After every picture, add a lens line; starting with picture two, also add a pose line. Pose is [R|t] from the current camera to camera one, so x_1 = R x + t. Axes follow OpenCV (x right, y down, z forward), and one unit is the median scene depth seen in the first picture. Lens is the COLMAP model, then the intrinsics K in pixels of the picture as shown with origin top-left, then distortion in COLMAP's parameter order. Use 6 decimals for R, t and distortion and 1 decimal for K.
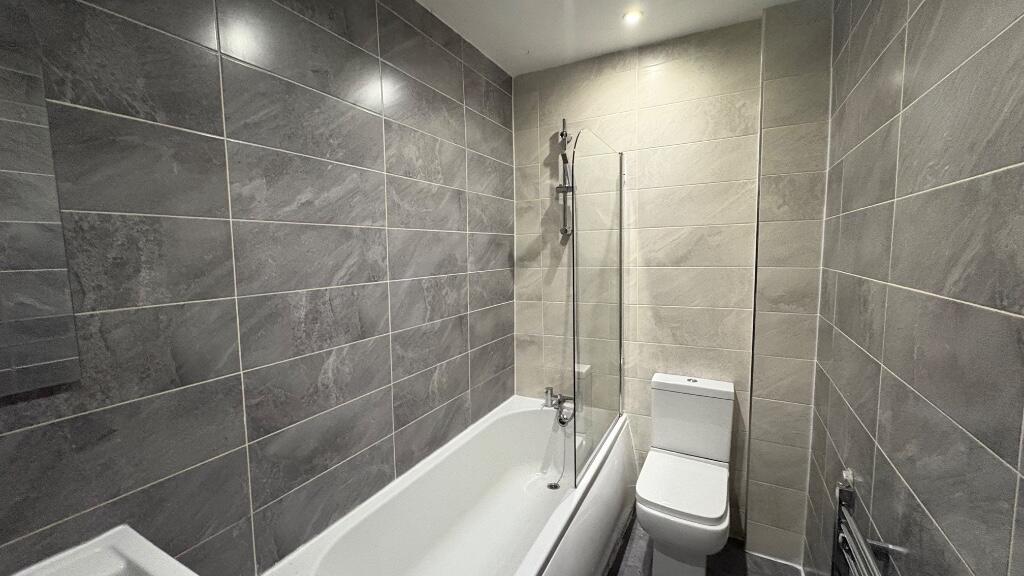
lens RADIAL K [[408.9, 0, 512.0], [0, 408.9, 288.0], [0, 0, 1]] dist [0.001681, 0.000033]
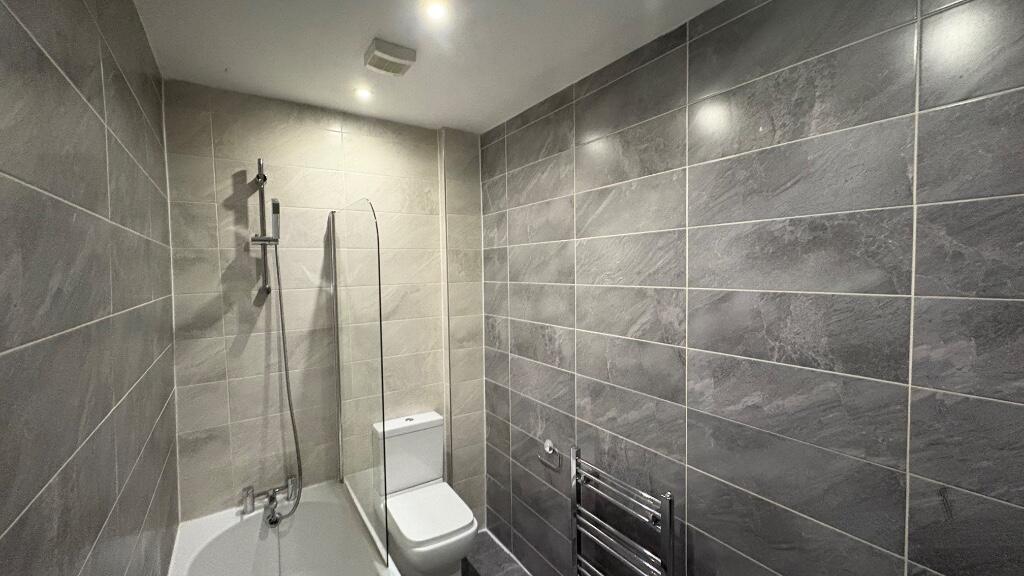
lens RADIAL K [[408.9, 0, 512.0], [0, 408.9, 288.0], [0, 0, 1]] dist [0.001681, 0.000033]
pose [[0.472480, -0.029581, 0.880845, -0.483045], [0.089485, 0.995882, -0.014555, -0.112216], [-0.876787, 0.085700, 0.473181, 0.208531]]
